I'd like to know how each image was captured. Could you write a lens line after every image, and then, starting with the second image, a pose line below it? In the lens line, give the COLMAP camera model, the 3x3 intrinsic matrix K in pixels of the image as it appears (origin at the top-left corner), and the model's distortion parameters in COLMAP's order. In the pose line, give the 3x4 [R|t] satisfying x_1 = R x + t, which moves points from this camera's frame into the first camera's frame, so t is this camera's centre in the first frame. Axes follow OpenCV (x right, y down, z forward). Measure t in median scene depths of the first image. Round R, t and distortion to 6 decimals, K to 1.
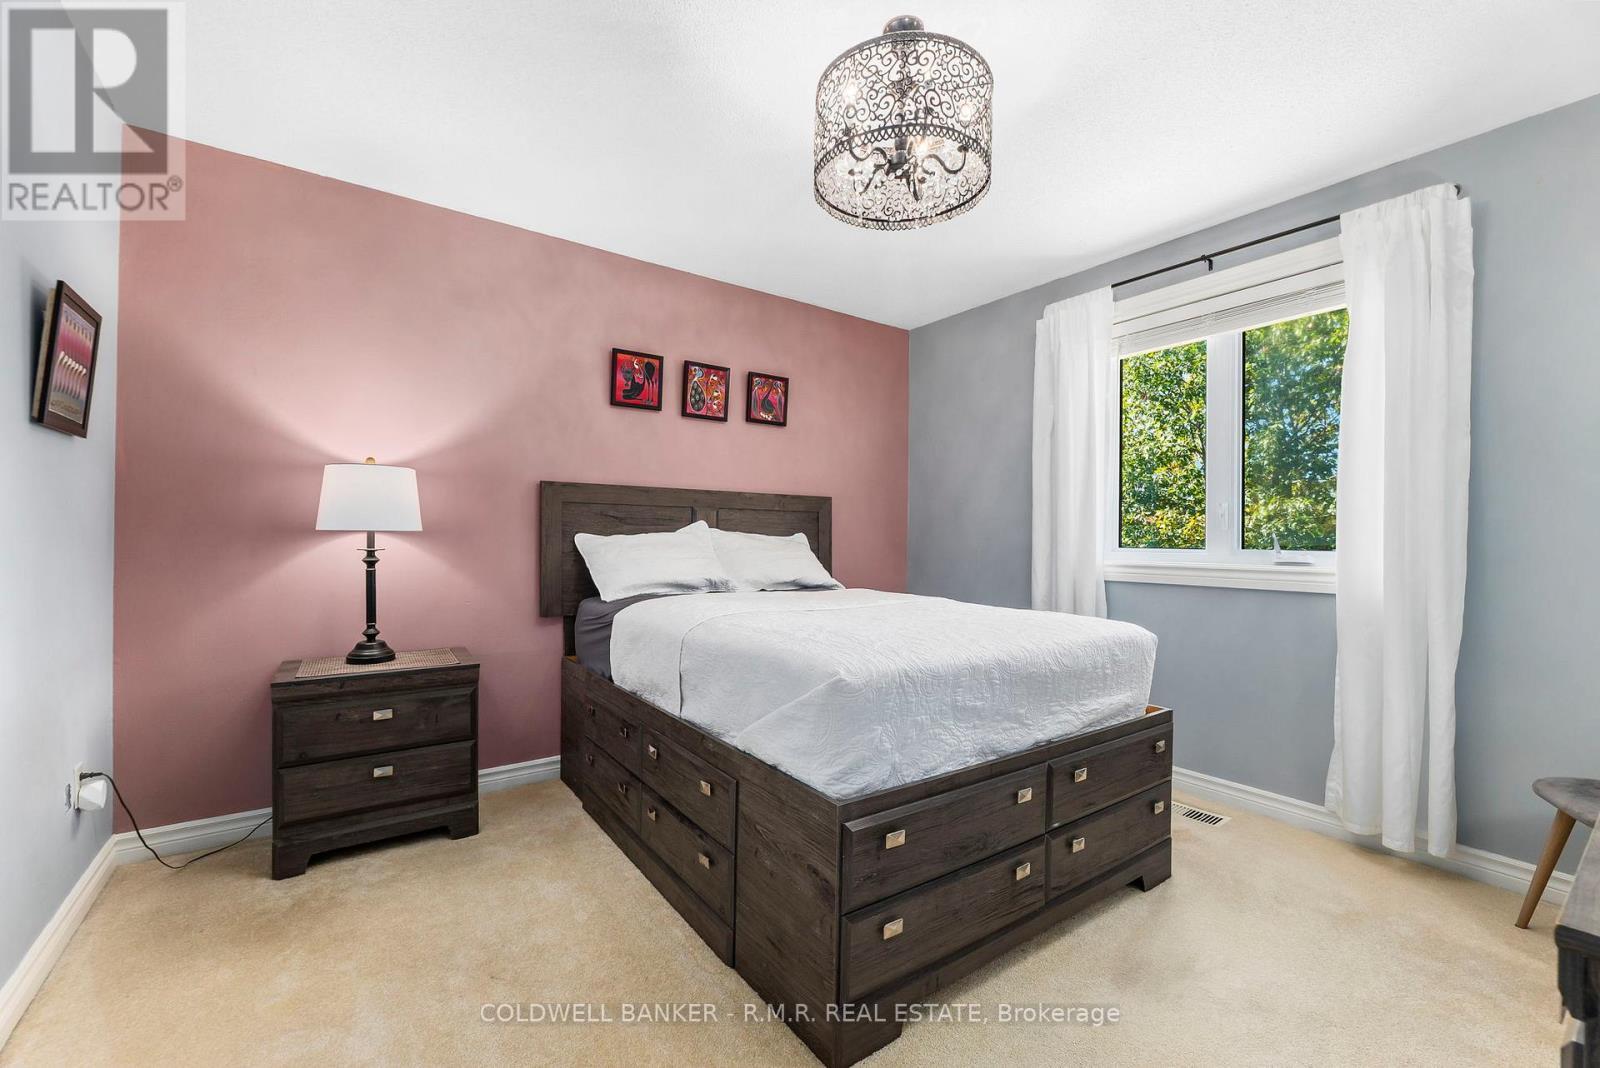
lens RADIAL K [[653.2, 0, 795.6], [0, 653.2, 539.9], [0, 0, 1]] dist [-0.008985, -0.000032]
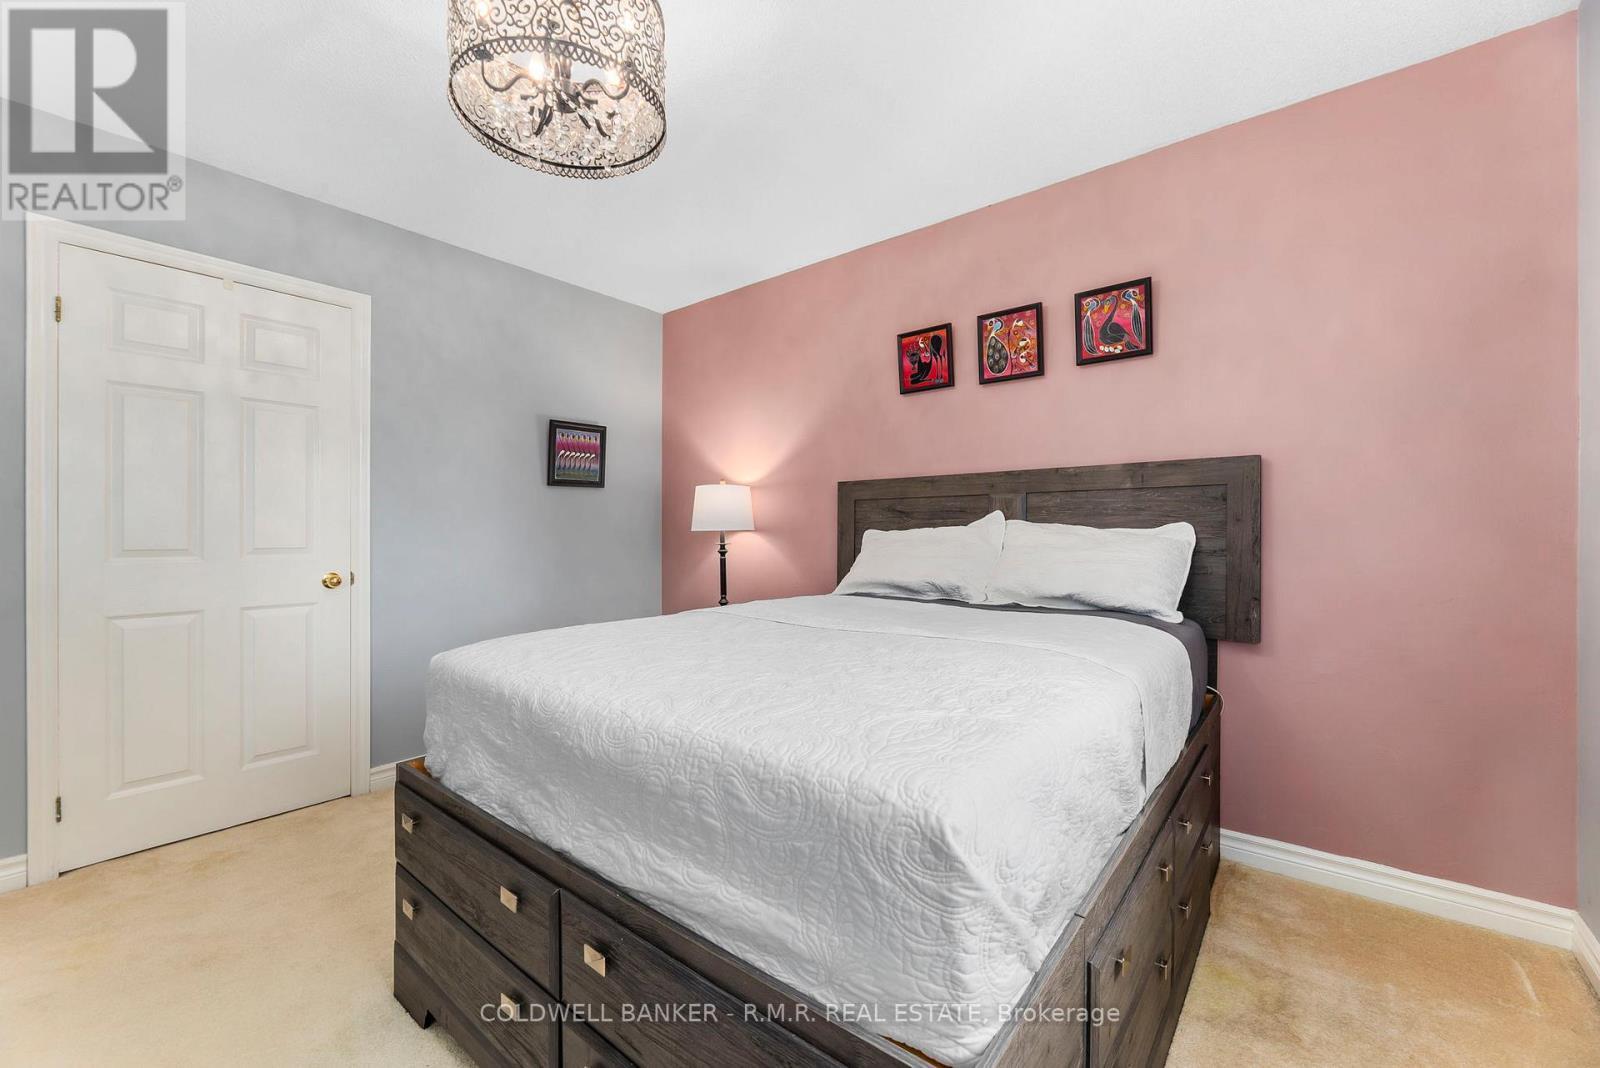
lens RADIAL K [[653.2, 0, 795.0], [0, 653.2, 535.3], [0, 0, 1]] dist [-0.008985, -0.000032]
pose [[0.264094, -0.006602, -0.964474, 0.559148], [0.004145, 0.999975, -0.005710, 0.003870], [0.964488, -0.002490, 0.264115, 0.561648]]
